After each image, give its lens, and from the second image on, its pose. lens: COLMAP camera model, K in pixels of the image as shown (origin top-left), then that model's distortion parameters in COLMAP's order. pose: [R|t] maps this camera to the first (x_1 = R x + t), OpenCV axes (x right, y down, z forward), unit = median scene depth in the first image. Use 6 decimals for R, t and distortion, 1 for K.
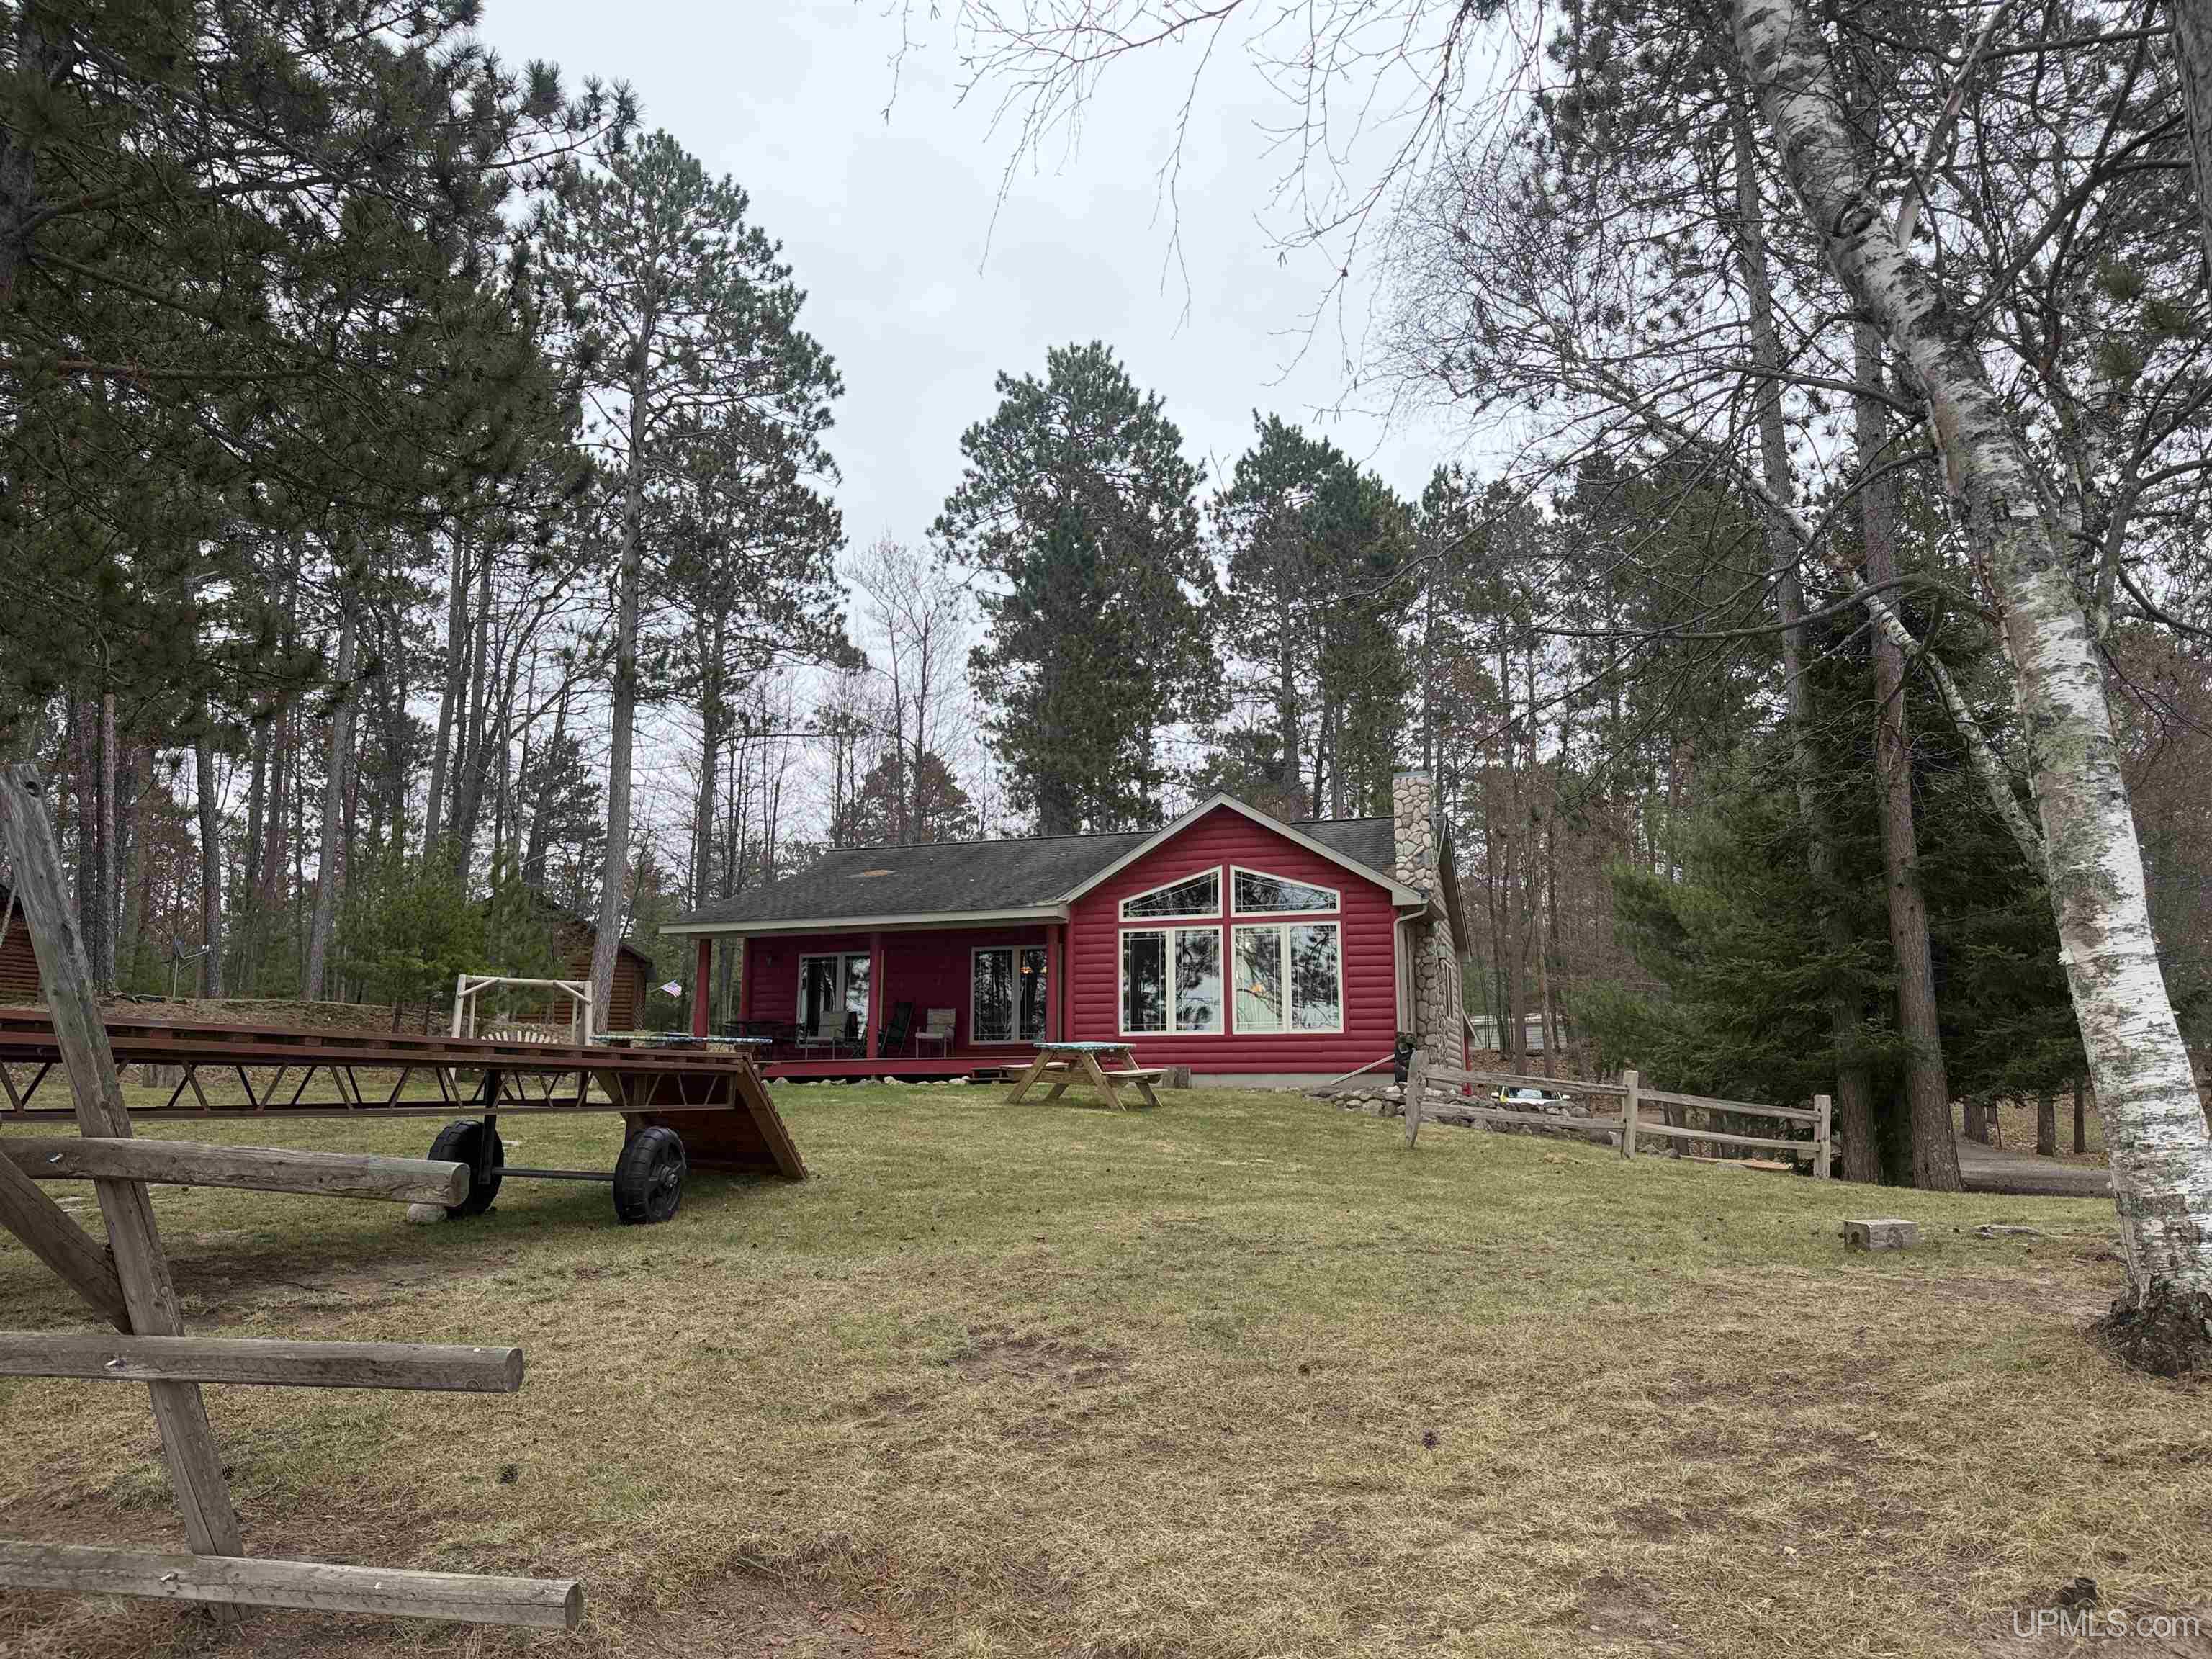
lens RADIAL K [[1546.5, 0, 1106.0], [0, 1546.5, 829.5], [0, 0, 1]] dist [0.068662, -0.075861]
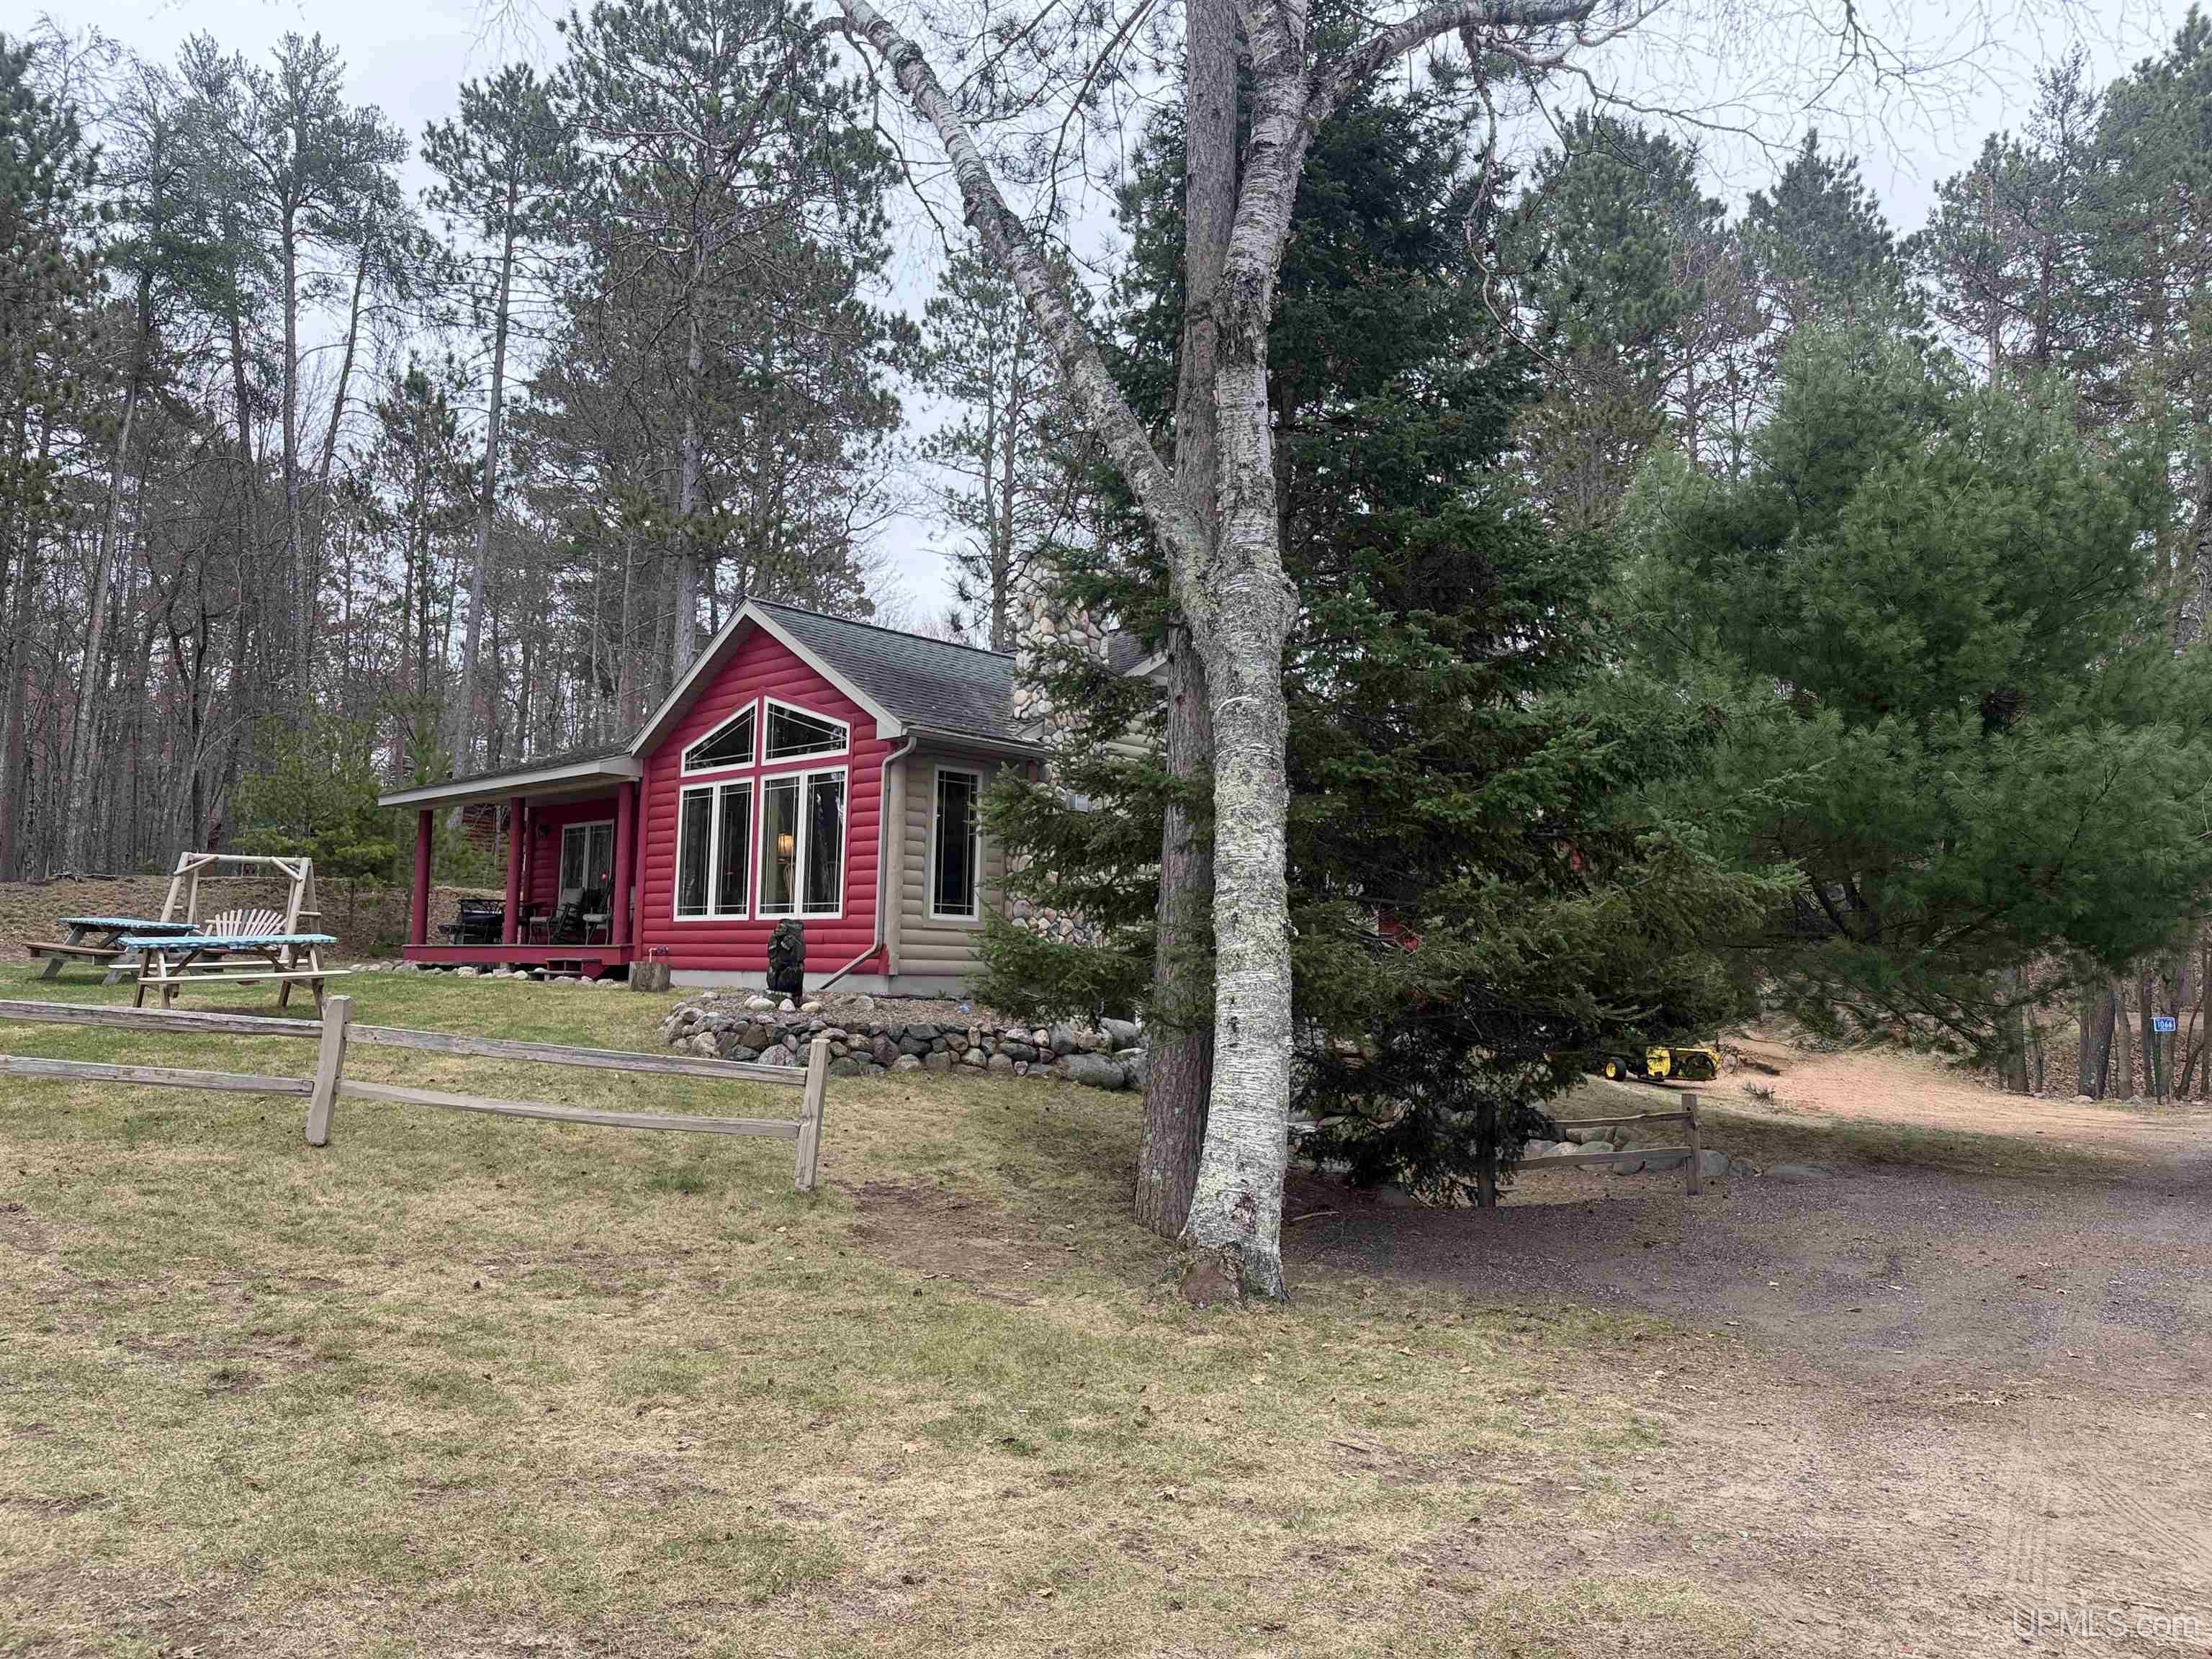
lens RADIAL K [[1574.1, 0, 1180.8], [0, 1574.1, 837.5], [0, 0, 1]] dist [0.005930, -0.068995]
pose [[0.901536, -0.016479, -0.432391, 0.564746], [0.053568, 0.995838, 0.073735, 0.043789], [0.429376, -0.089637, 0.898666, 0.378707]]
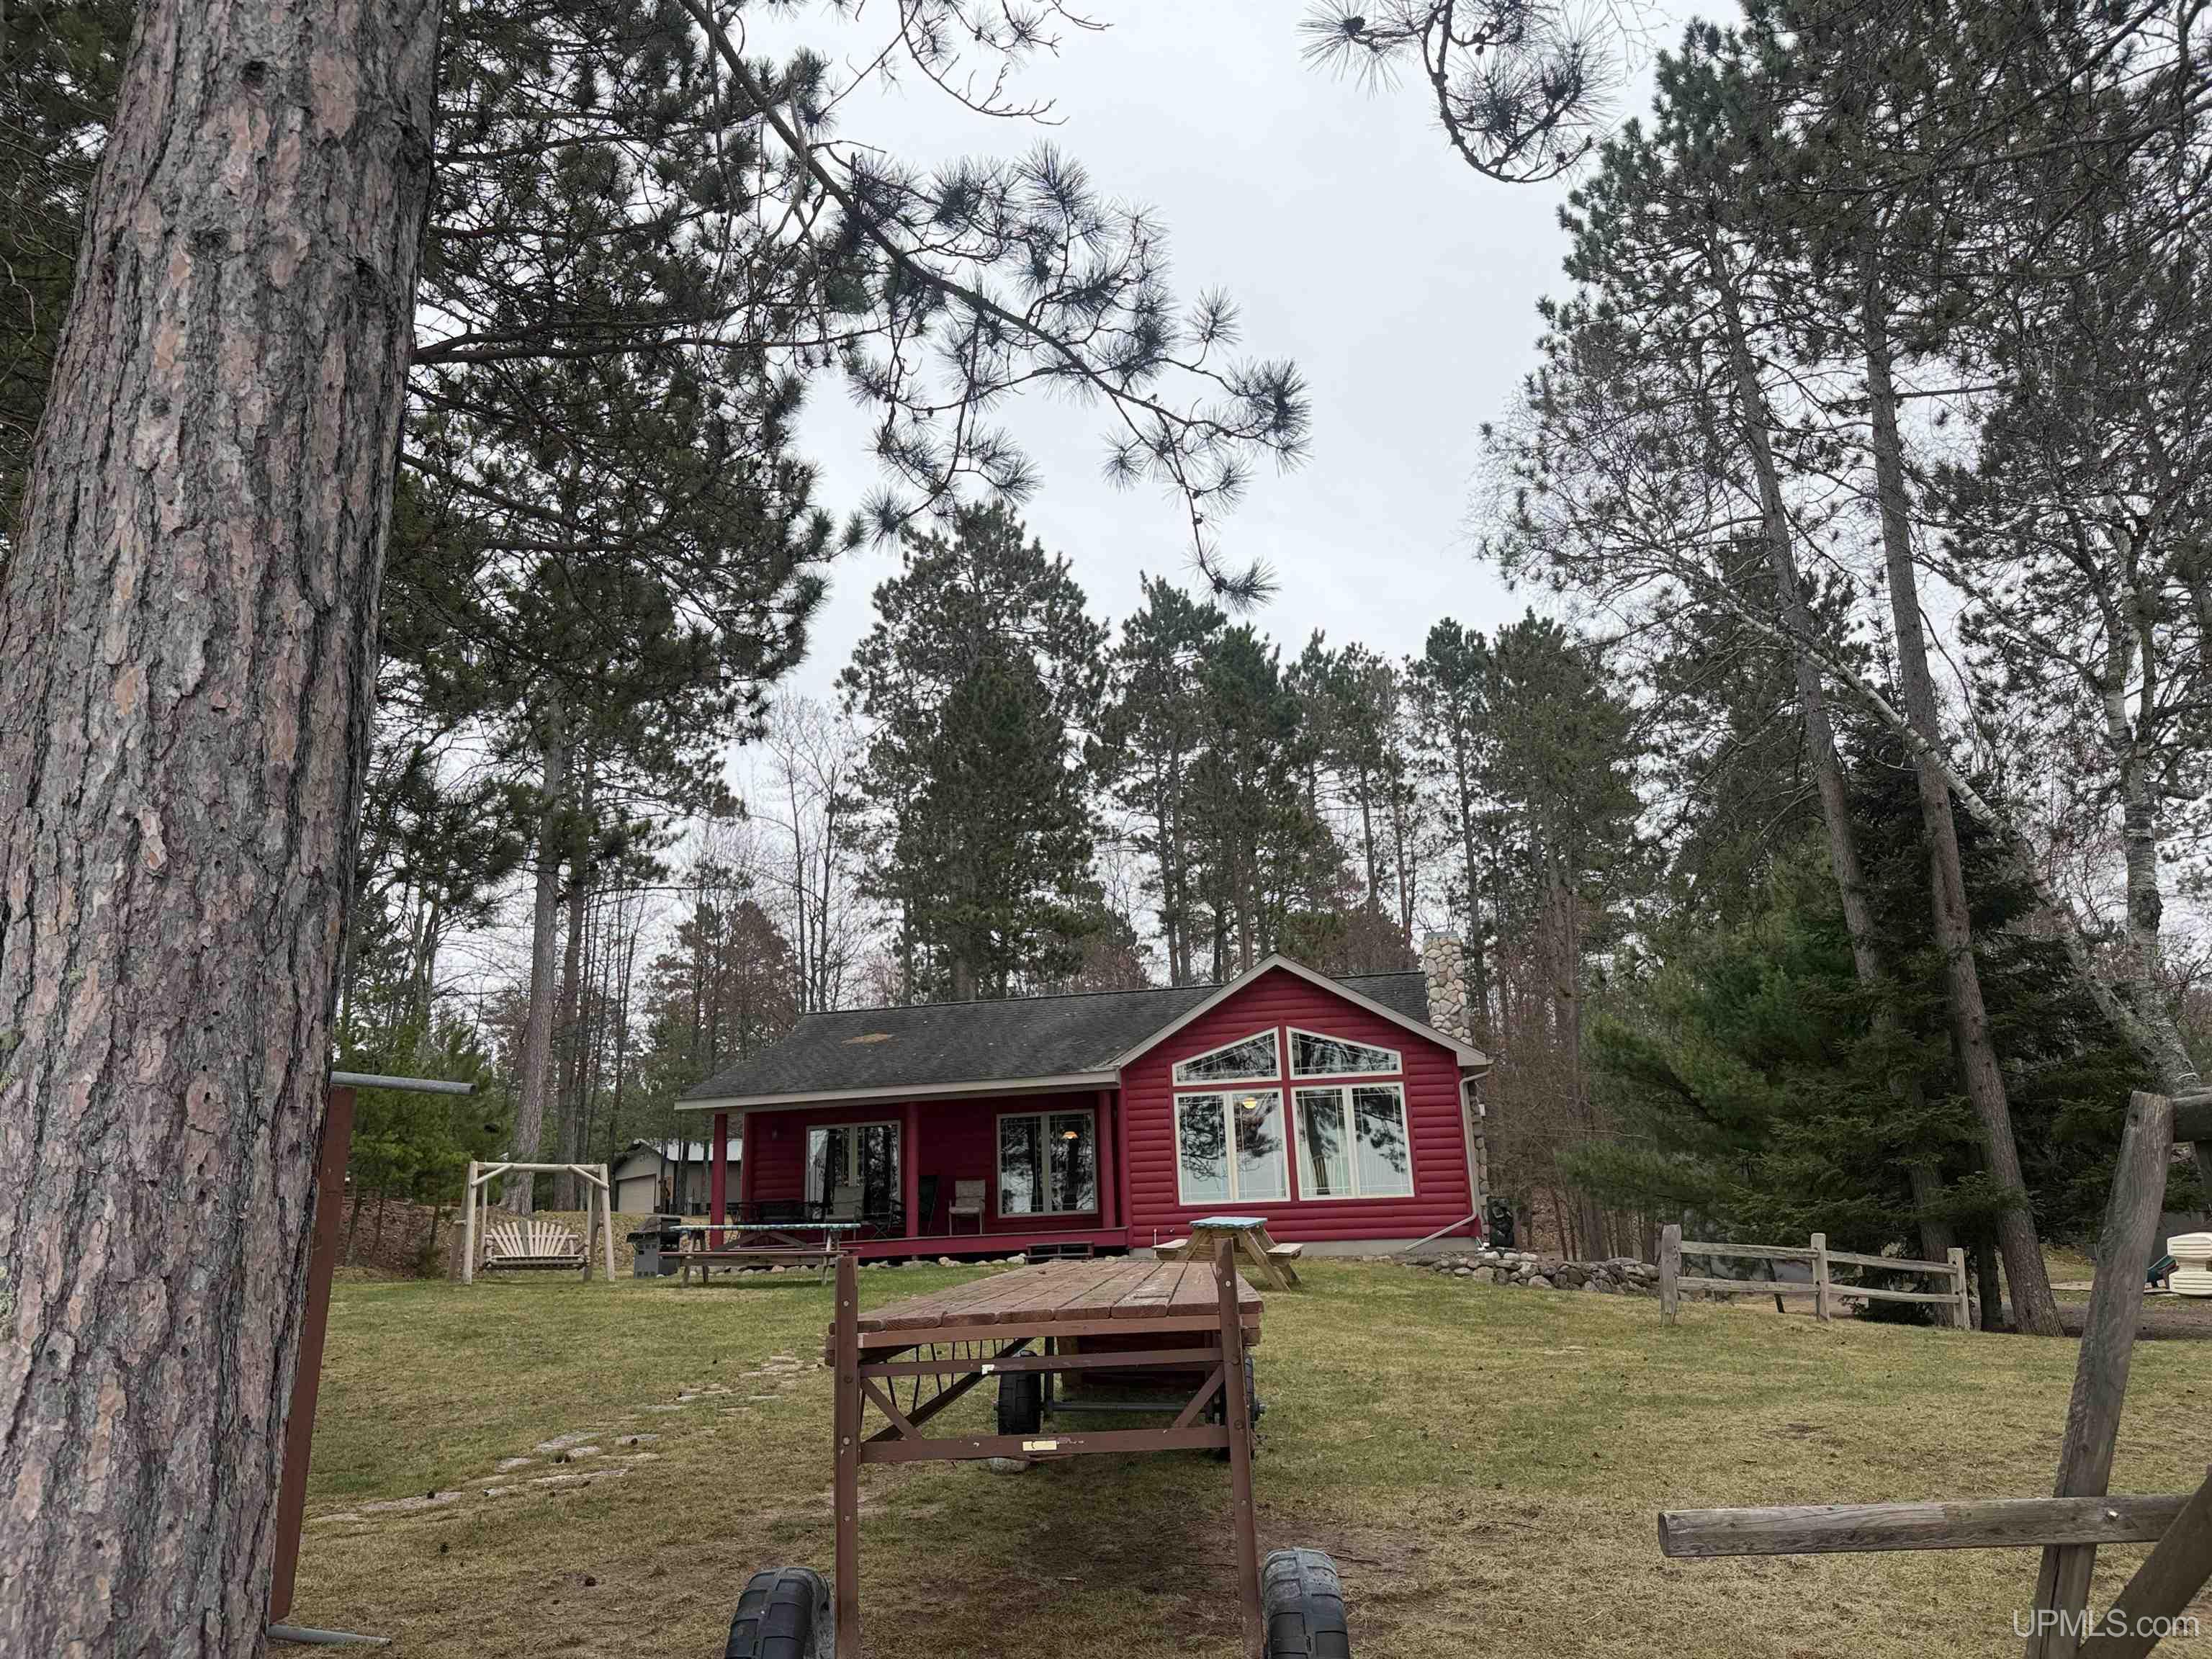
lens RADIAL K [[1530.7, 0, 1098.9], [0, 1530.7, 818.4], [0, 0, 1]] dist [0.082859, -0.115949]
pose [[0.988373, 0.004675, 0.151975, -0.183191], [0.010207, 0.995233, -0.096993, -0.015524], [-0.151704, 0.097416, 0.983614, 0.026984]]
